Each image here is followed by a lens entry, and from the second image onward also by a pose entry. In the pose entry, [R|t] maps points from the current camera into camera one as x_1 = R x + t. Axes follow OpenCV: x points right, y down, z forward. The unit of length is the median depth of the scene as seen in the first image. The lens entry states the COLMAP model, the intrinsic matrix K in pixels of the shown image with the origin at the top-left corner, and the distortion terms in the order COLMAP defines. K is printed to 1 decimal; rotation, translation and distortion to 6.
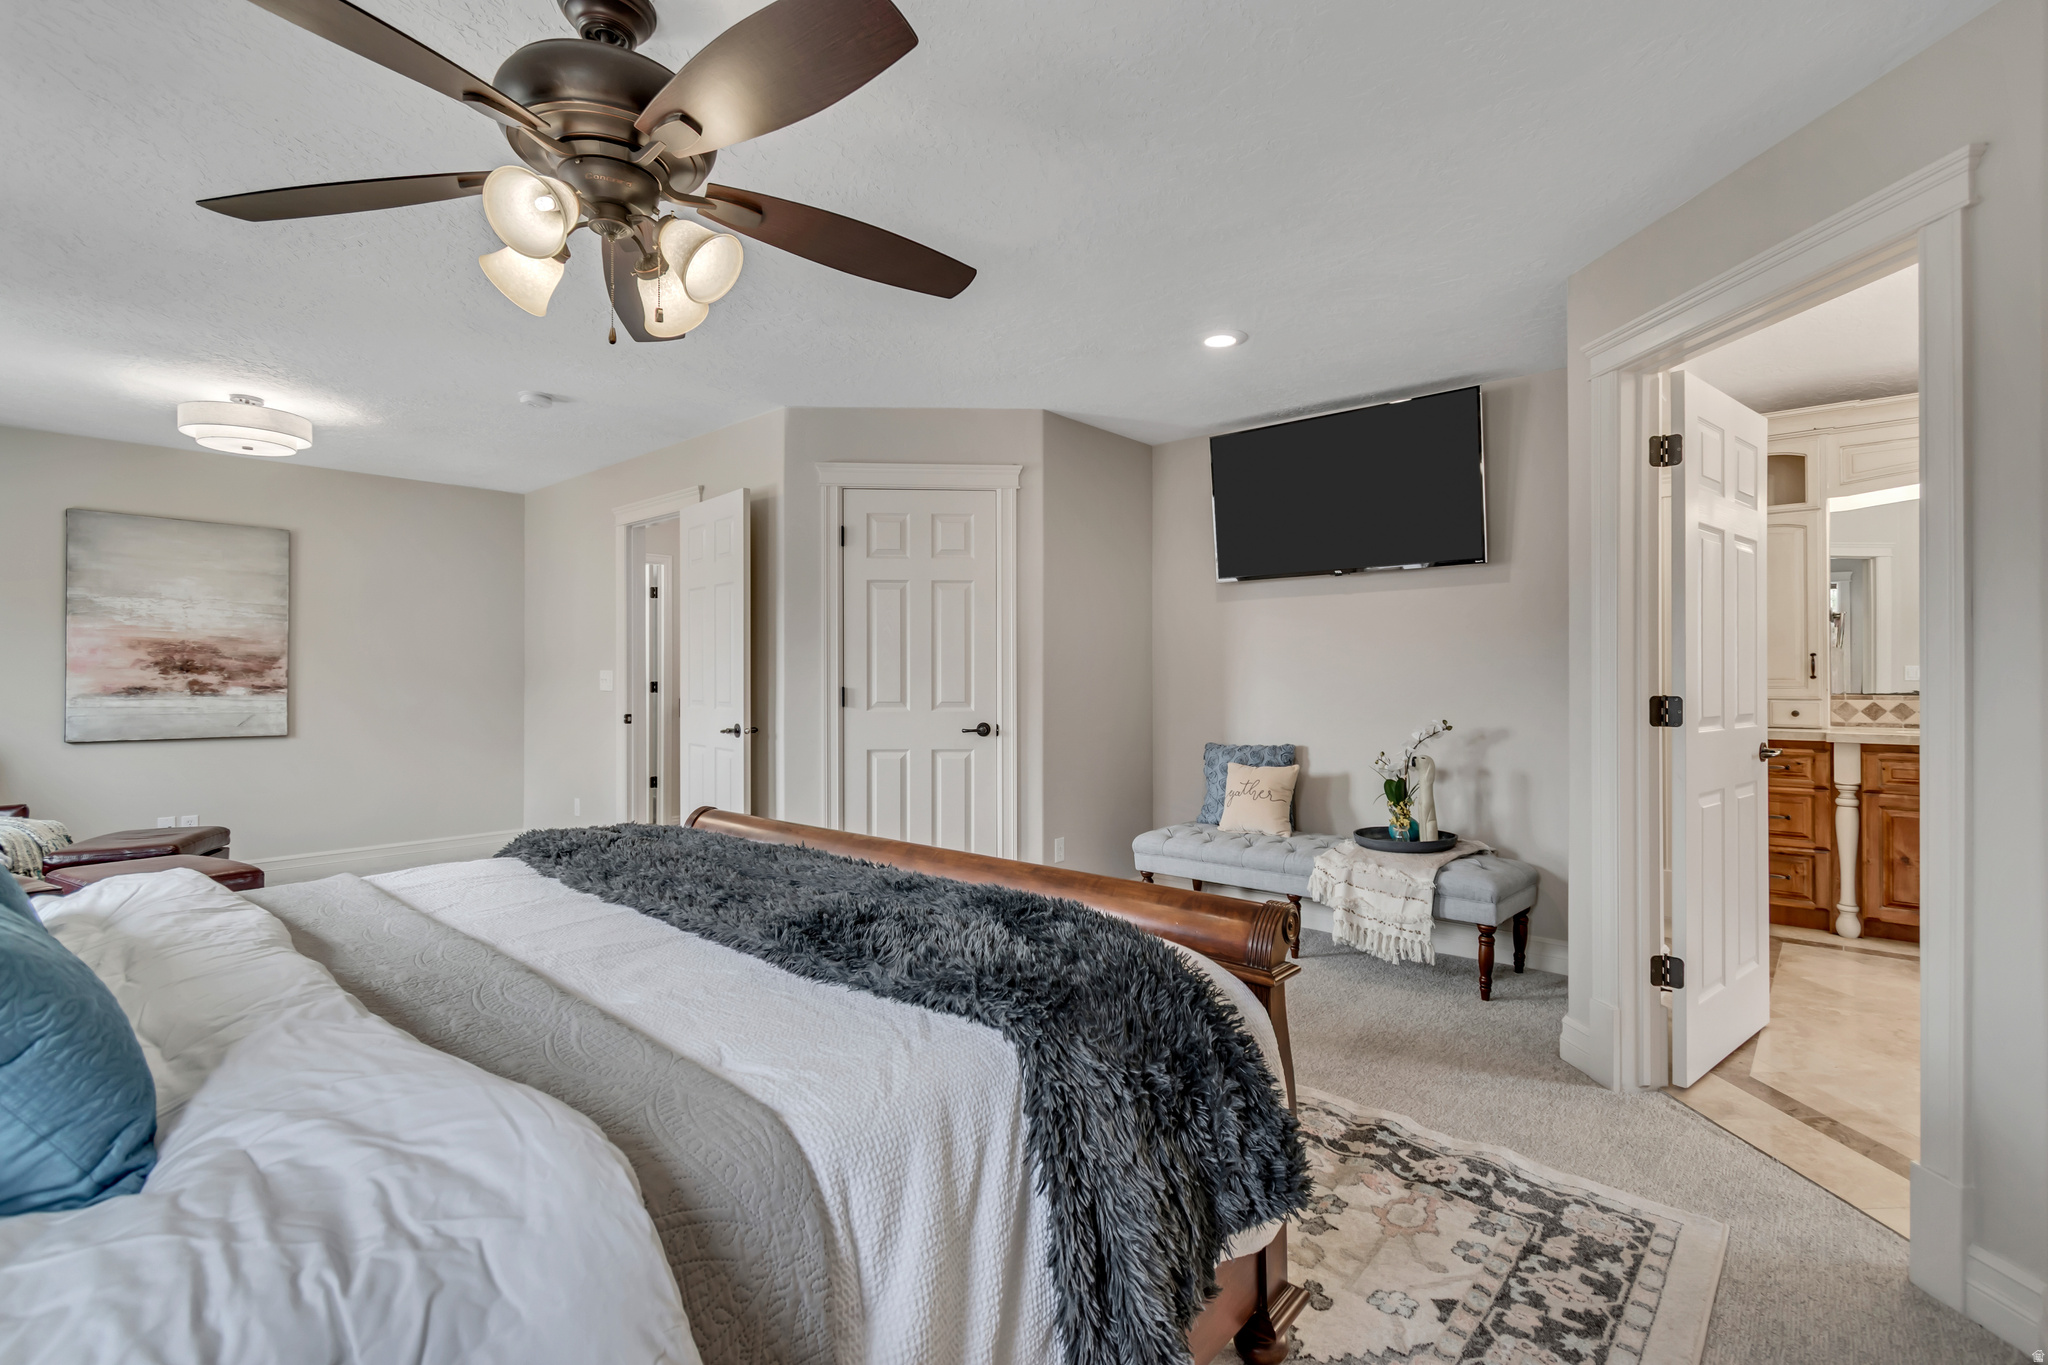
lens RADIAL K [[914.7, 0, 1025.8], [0, 914.7, 679.2], [0, 0, 1]] dist [0.002216, 0.000093]
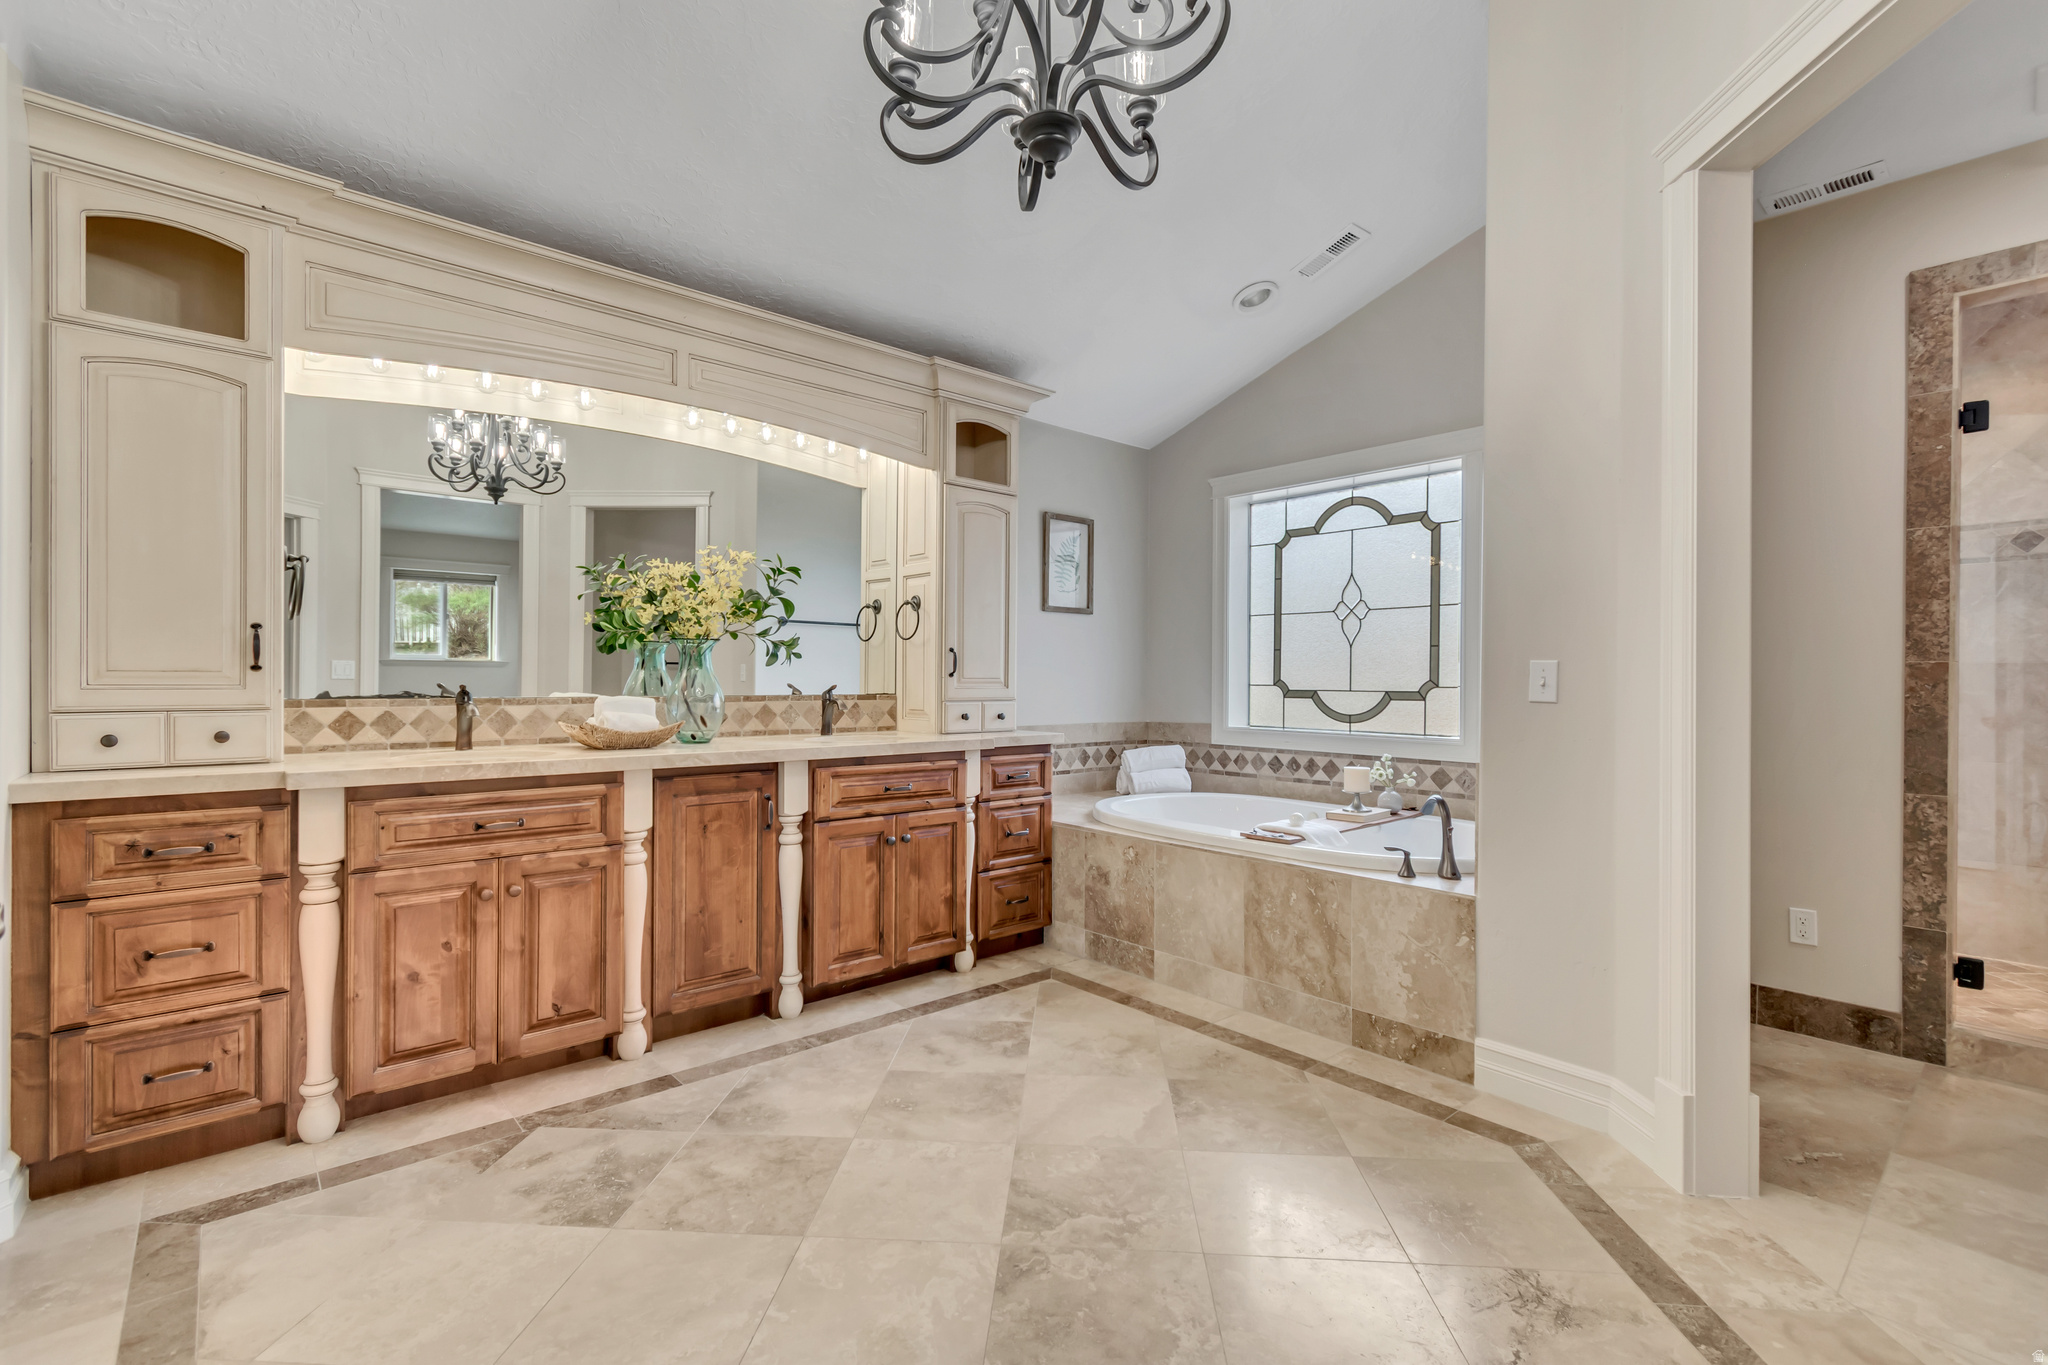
lens RADIAL K [[914.7, 0, 1025.8], [0, 914.7, 679.2], [0, 0, 1]] dist [0.002216, 0.000093]
pose [[0.124722, 0.006297, 0.992172, 0.398066], [-0.003074, 0.999978, -0.005960, 0.006679], [-0.992187, -0.002306, 0.124739, 0.505082]]
